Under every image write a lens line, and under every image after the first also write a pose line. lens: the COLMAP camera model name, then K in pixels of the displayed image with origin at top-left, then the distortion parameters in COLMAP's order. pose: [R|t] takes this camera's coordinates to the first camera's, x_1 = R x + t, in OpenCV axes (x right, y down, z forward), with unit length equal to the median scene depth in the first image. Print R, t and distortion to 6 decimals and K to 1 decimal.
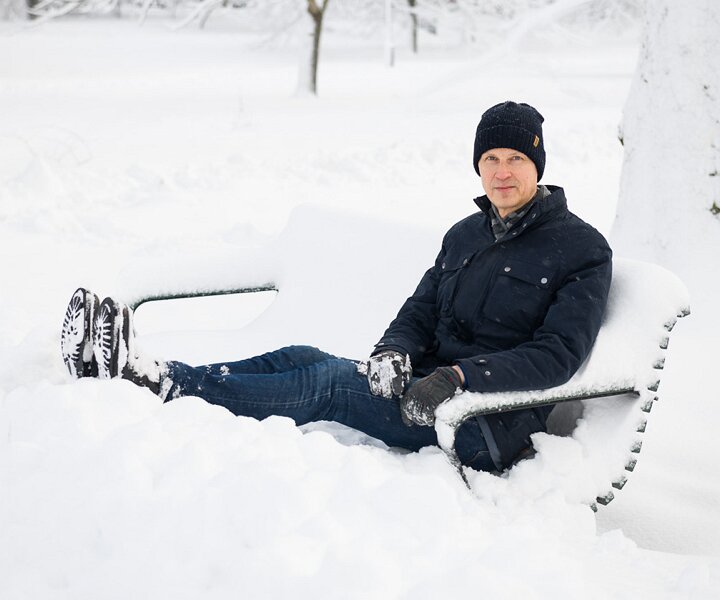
lens RADIAL K [[1793.7, 0, 358.7], [0, 1793.7, 330.0], [0, 0, 1]] dist [0.109482, -0.460063]
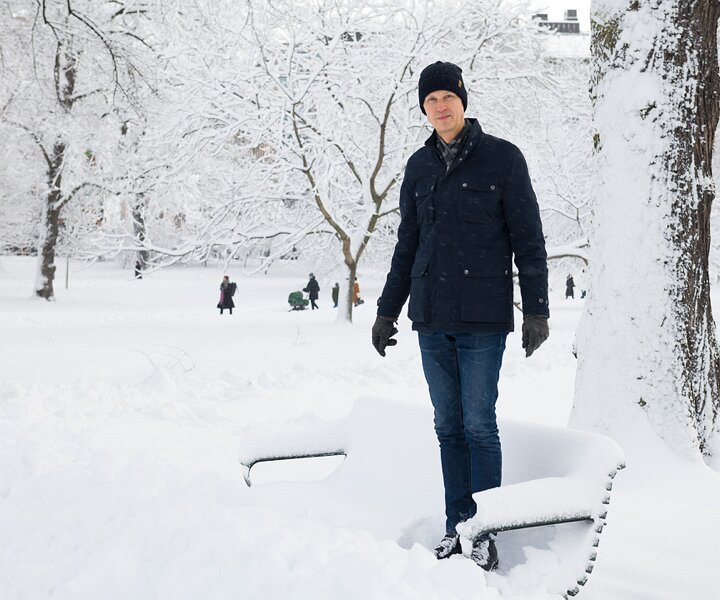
lens RADIAL K [[1391.2, 0, 360.0], [0, 1391.2, 300.0], [0, 0, 1]] dist [0.126251, 0.214376]
pose [[0.999984, 0.000095, -0.005633, -0.020704], [-0.000907, 0.989528, -0.144340, 0.013460], [0.005560, 0.144342, 0.989512, -0.118670]]
